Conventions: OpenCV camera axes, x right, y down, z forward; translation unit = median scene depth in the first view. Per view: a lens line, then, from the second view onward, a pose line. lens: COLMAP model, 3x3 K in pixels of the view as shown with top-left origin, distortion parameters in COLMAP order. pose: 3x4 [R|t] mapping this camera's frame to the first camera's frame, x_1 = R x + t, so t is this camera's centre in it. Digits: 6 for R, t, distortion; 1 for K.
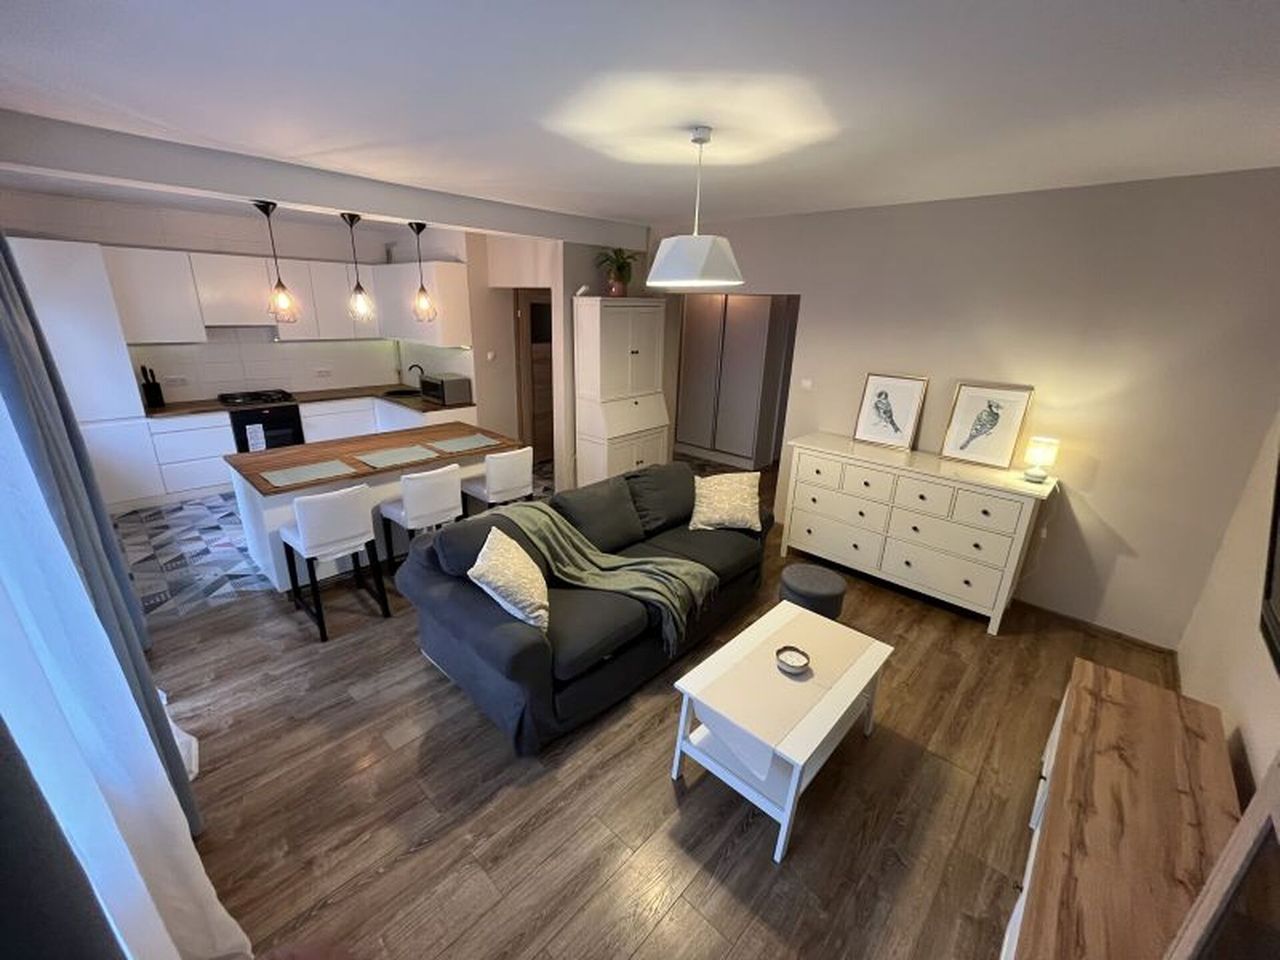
lens RADIAL K [[517.4, 0, 636.2], [0, 517.4, 487.8], [0, 0, 1]] dist [-0.003162, -0.000321]
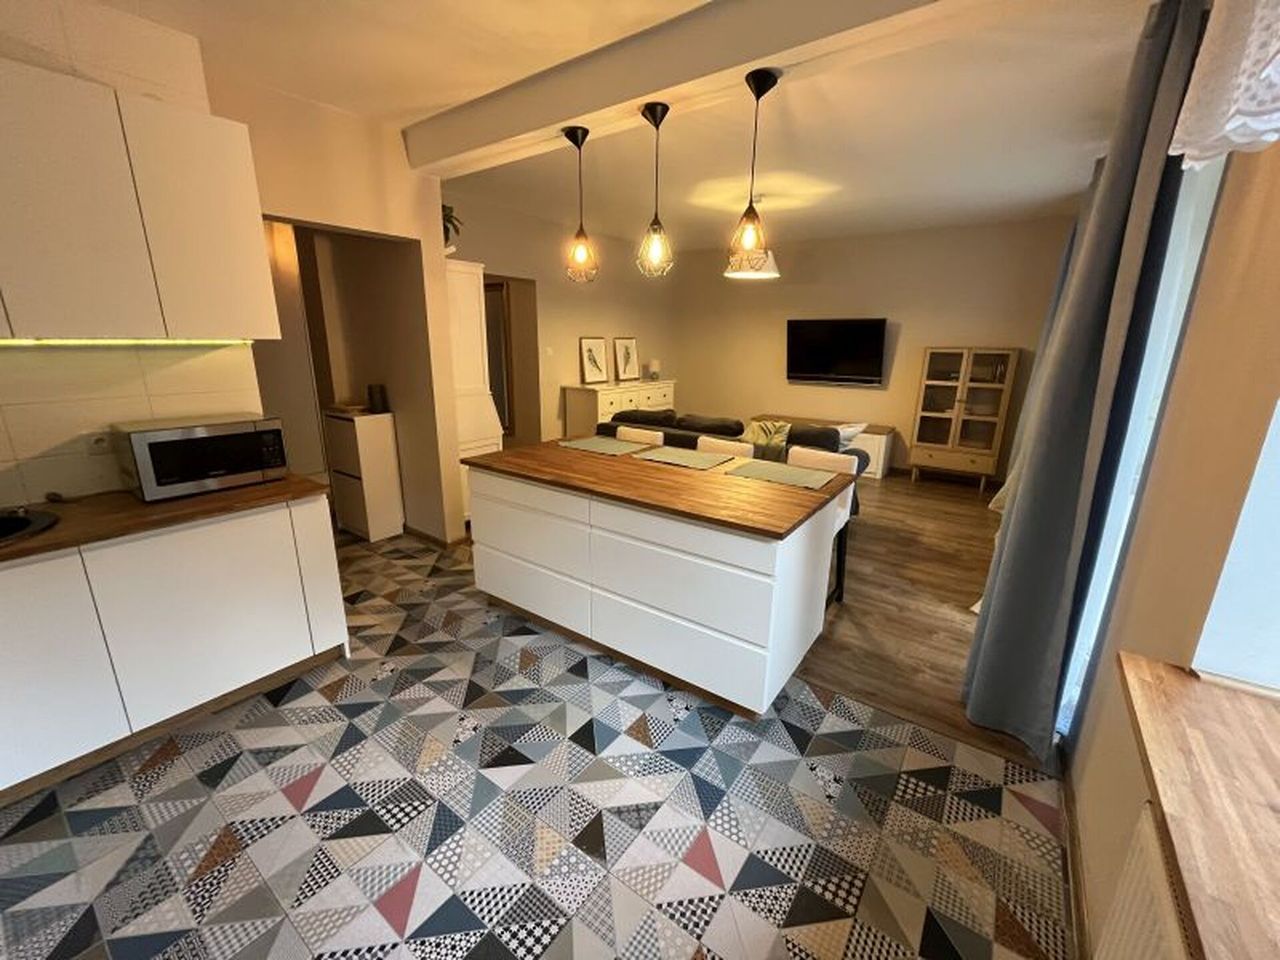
lens RADIAL K [[517.4, 0, 638.1], [0, 517.4, 475.9], [0, 0, 1]] dist [-0.003162, -0.000321]
pose [[-0.117611, -0.287083, 0.950658, -1.113059], [0.301756, 0.901705, 0.309632, -0.277175], [-0.946103, 0.323283, -0.019422, 1.007189]]
